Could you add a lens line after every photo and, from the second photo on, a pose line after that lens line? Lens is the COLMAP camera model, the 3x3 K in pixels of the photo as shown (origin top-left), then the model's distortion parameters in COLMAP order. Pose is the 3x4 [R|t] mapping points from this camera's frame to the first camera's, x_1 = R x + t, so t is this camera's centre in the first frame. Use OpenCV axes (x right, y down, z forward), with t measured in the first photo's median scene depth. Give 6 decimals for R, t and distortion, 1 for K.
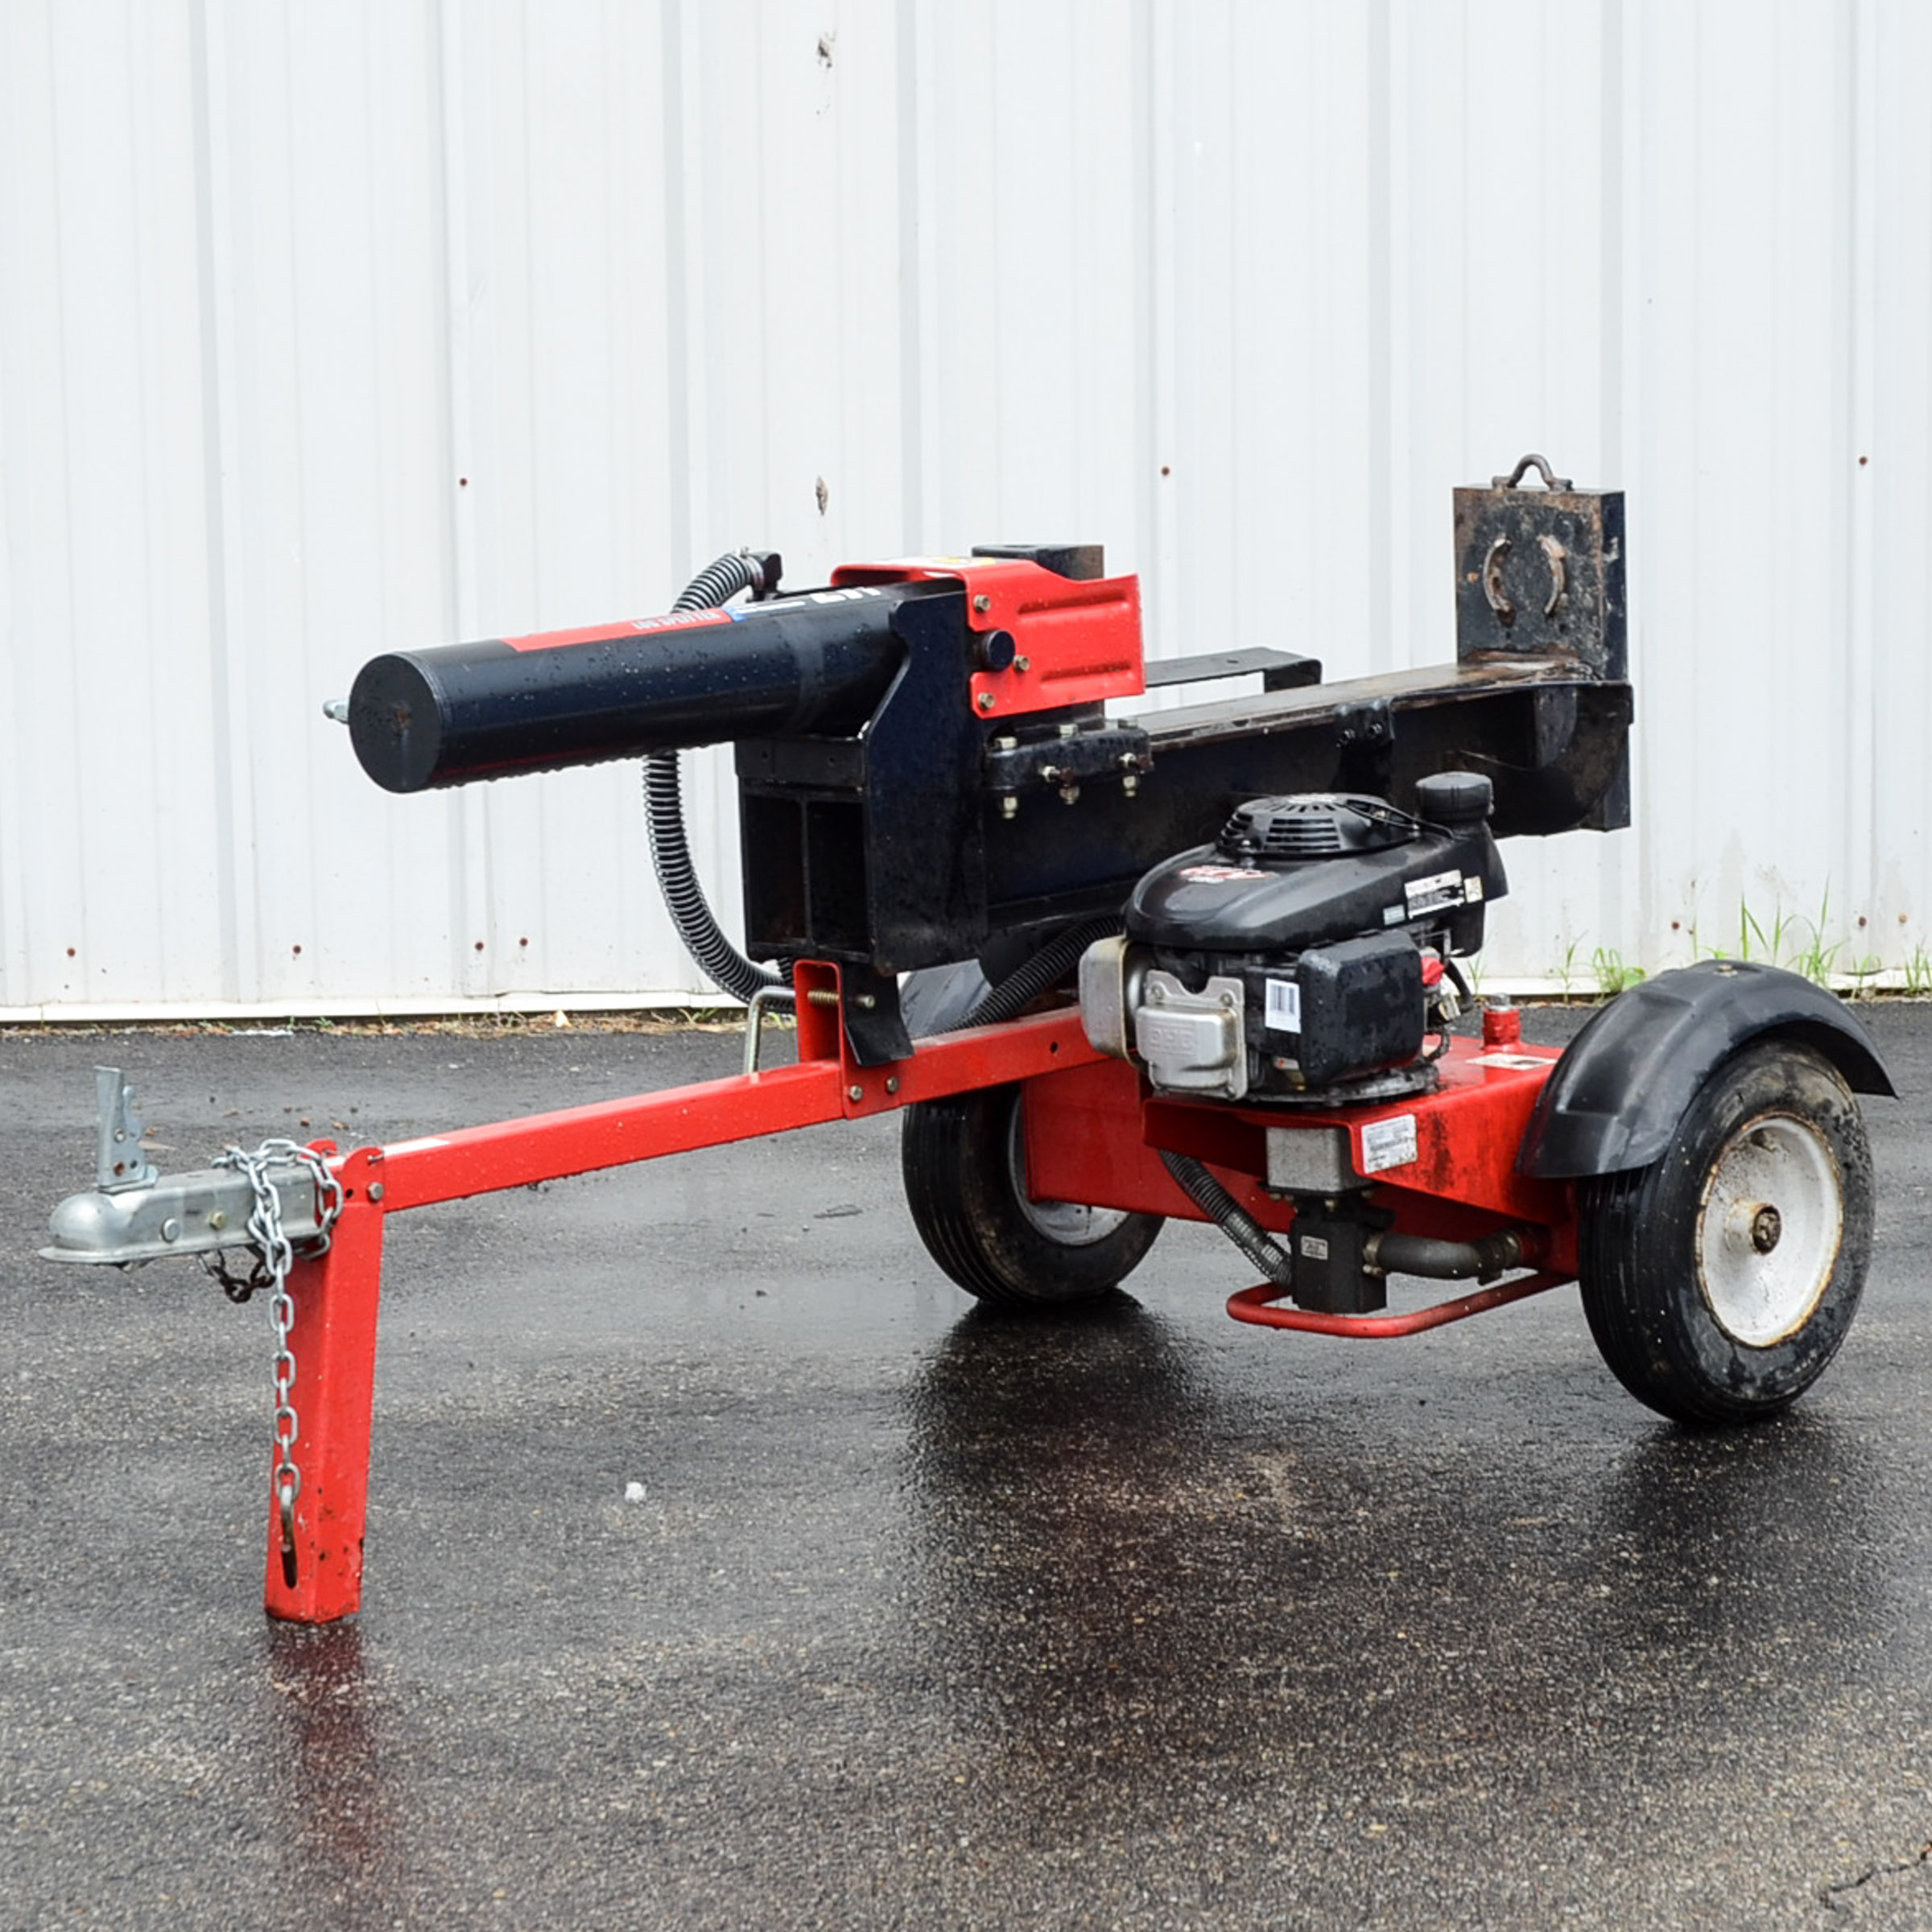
lens RADIAL K [[6219.3, 0, 965.8], [0, 6219.3, 968.8], [0, 0, 1]] dist [0.141514, 0.000000]
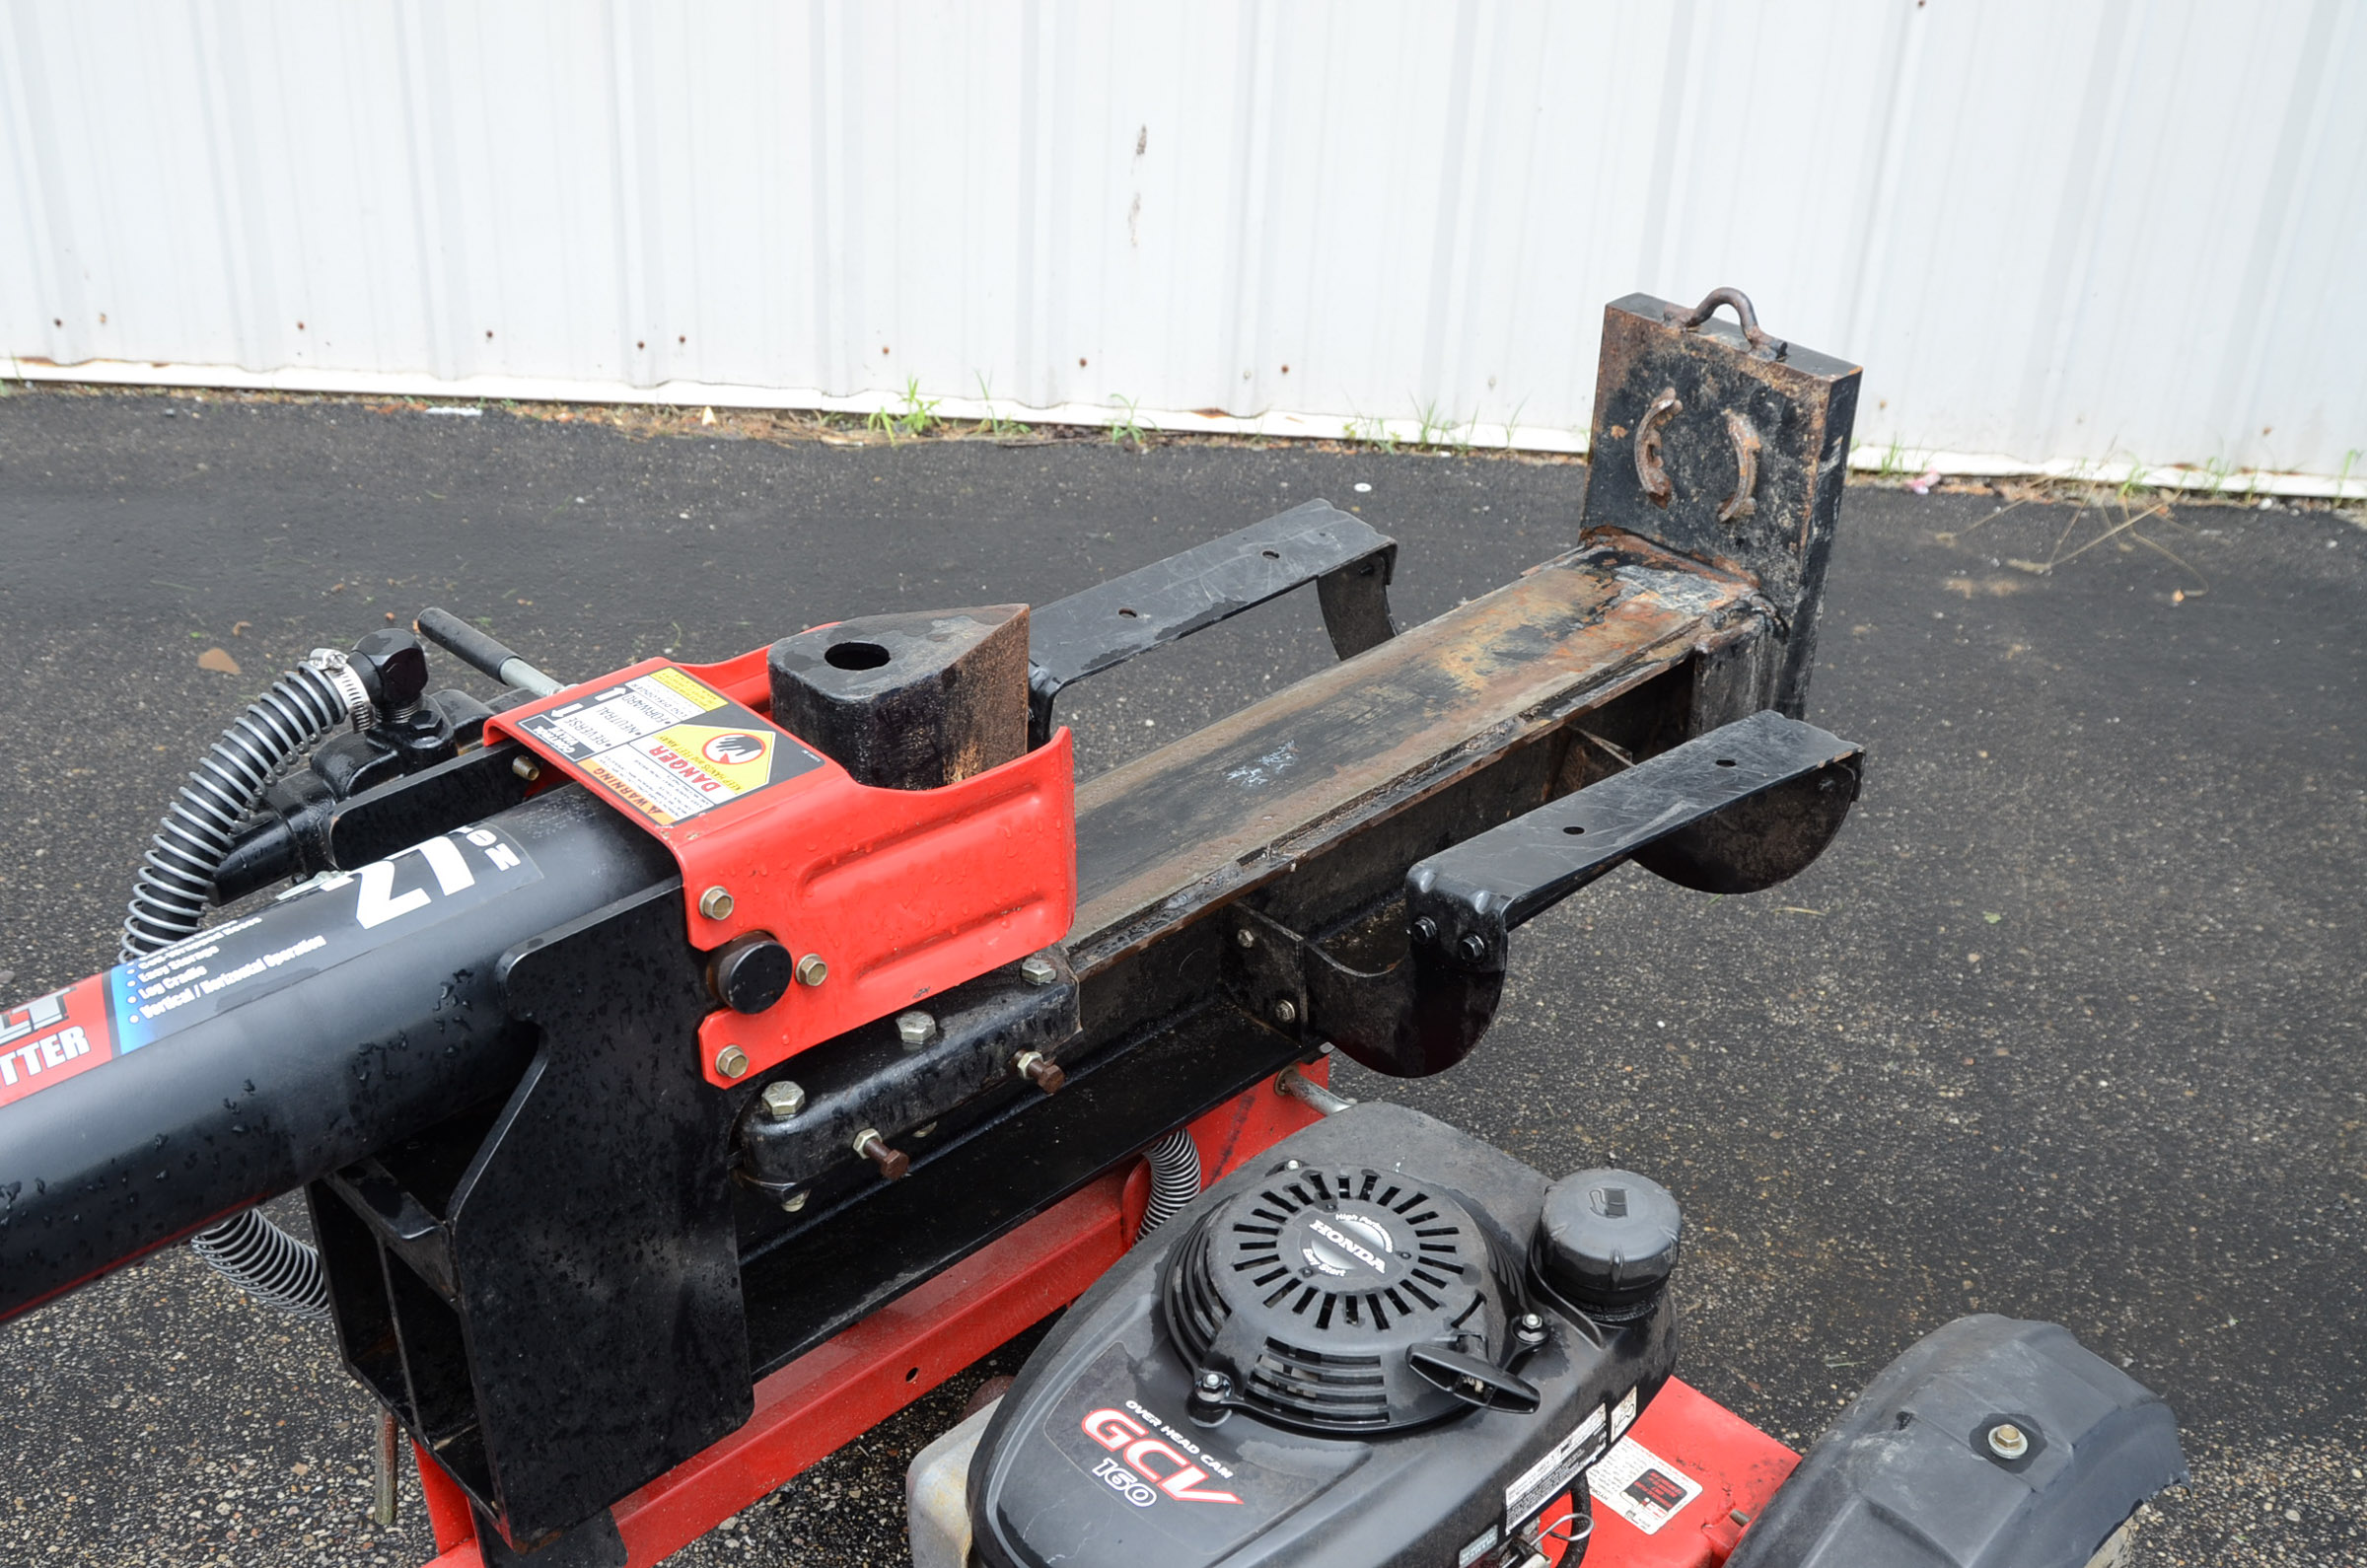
lens RADIAL K [[2390.5, 0, 1171.5], [0, 2390.5, 768.0], [0, 0, 1]] dist [-0.112511, 0.000000]
pose [[0.997485, 0.070679, -0.005391, 0.037286], [-0.063829, 0.928671, 0.365371, -0.134408], [0.030830, -0.364108, 0.930846, 0.794053]]
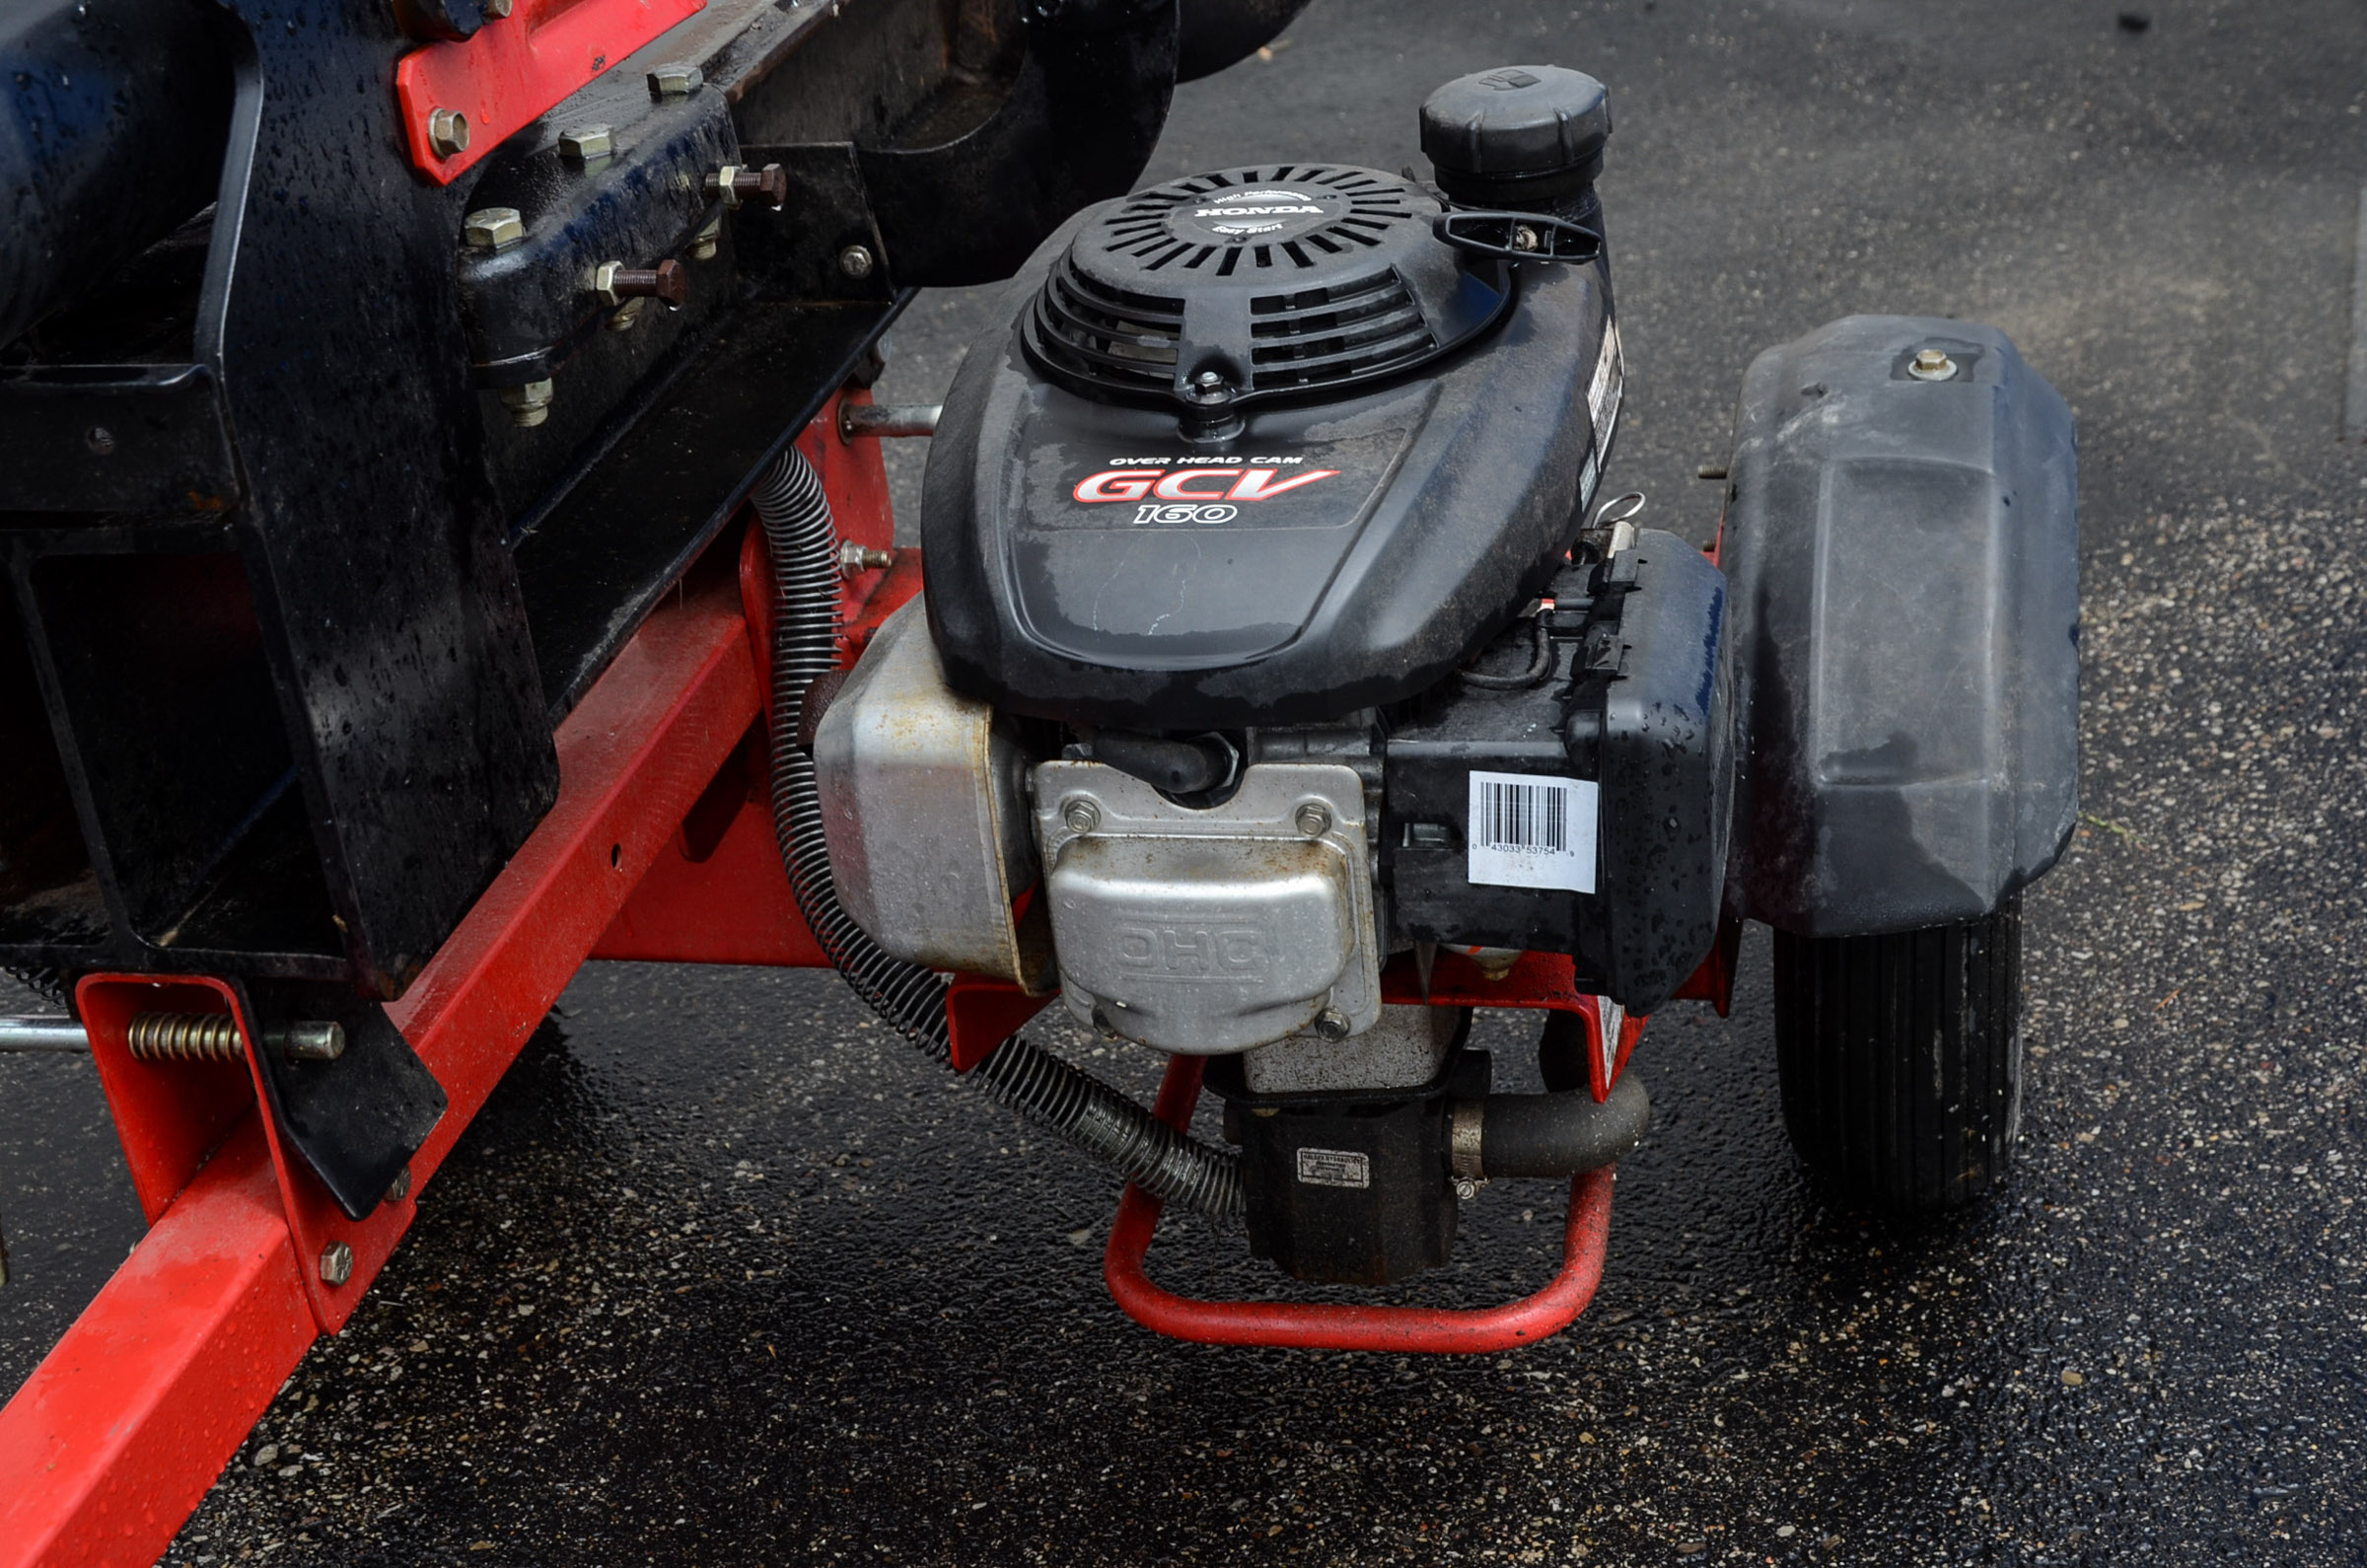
lens RADIAL K [[3333.3, 0, 1193.9], [0, 3333.3, 786.5], [0, 0, 1]] dist [-0.040331, 0.000000]
pose [[0.858261, -0.279477, 0.430441, -0.048804], [0.141808, 0.935209, 0.324460, -0.060499], [-0.493232, -0.217432, 0.842286, 0.783992]]
